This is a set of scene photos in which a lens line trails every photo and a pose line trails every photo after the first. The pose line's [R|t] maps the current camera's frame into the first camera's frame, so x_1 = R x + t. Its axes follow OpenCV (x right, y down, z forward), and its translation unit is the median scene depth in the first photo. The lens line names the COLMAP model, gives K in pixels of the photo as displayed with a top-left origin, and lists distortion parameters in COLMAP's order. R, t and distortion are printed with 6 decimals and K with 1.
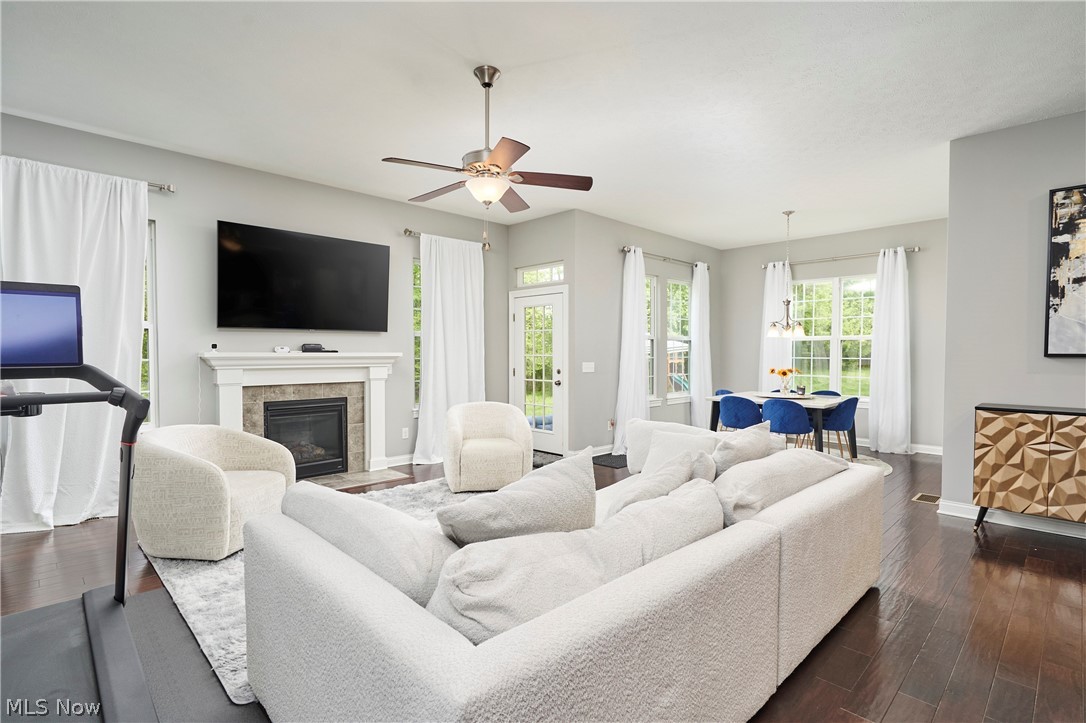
lens RADIAL K [[521.6, 0, 545.8], [0, 521.6, 364.9], [0, 0, 1]] dist [0.004135, -0.001570]
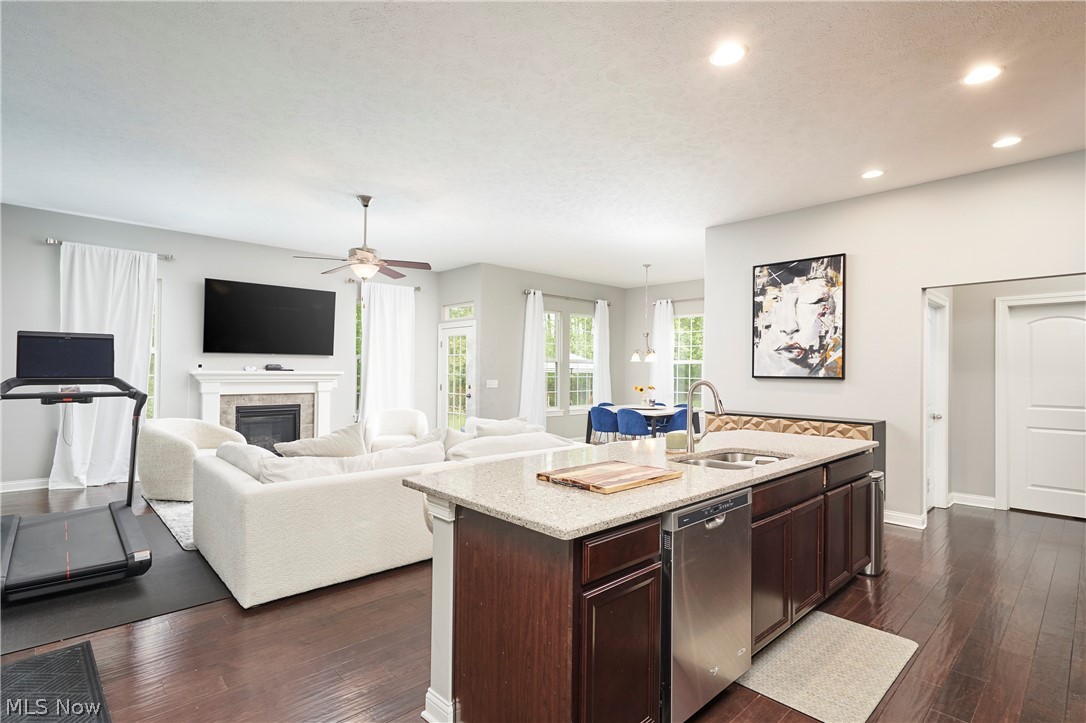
lens RADIAL K [[521.6, 0, 544.2], [0, 521.6, 365.6], [0, 0, 1]] dist [0.004135, -0.001570]
pose [[0.999777, 0.007717, -0.019637, 0.390181], [-0.008401, 0.999352, -0.035001, 0.006167], [0.019354, 0.035158, 0.999194, -0.475843]]
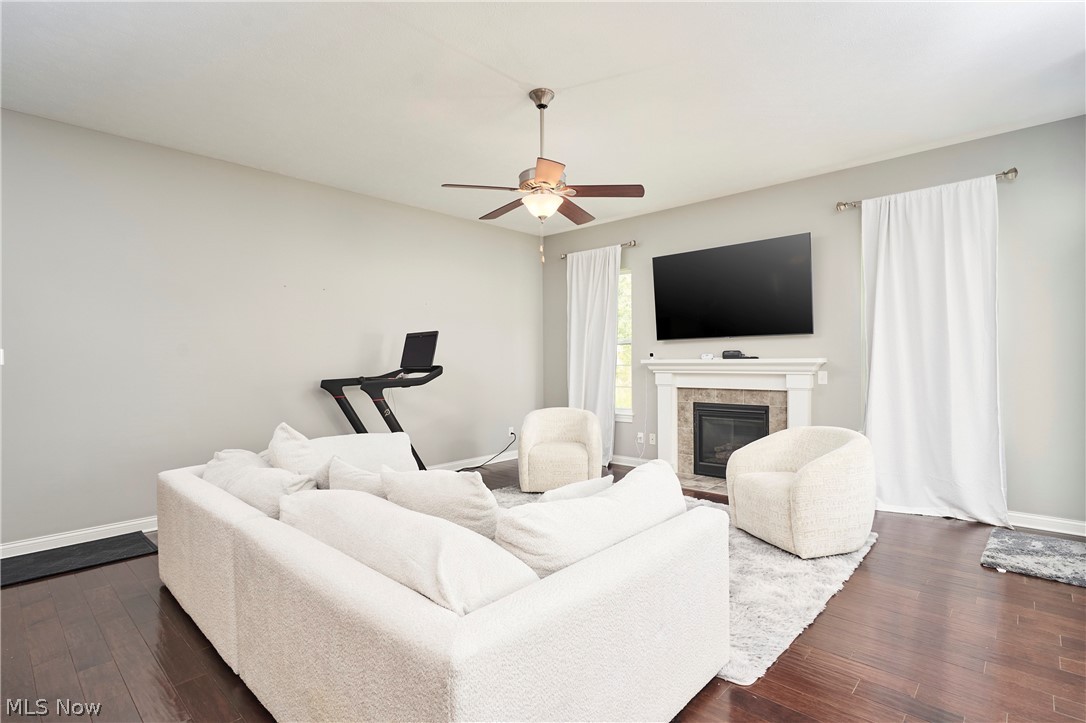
lens RADIAL K [[521.6, 0, 538.4], [0, 521.6, 366.9], [0, 0, 1]] dist [0.004135, -0.001570]
pose [[0.066834, 0.009881, -0.997715, 0.767108], [-0.013997, 0.999862, 0.008964, -0.016174], [0.997666, 0.013366, 0.066963, 0.753749]]
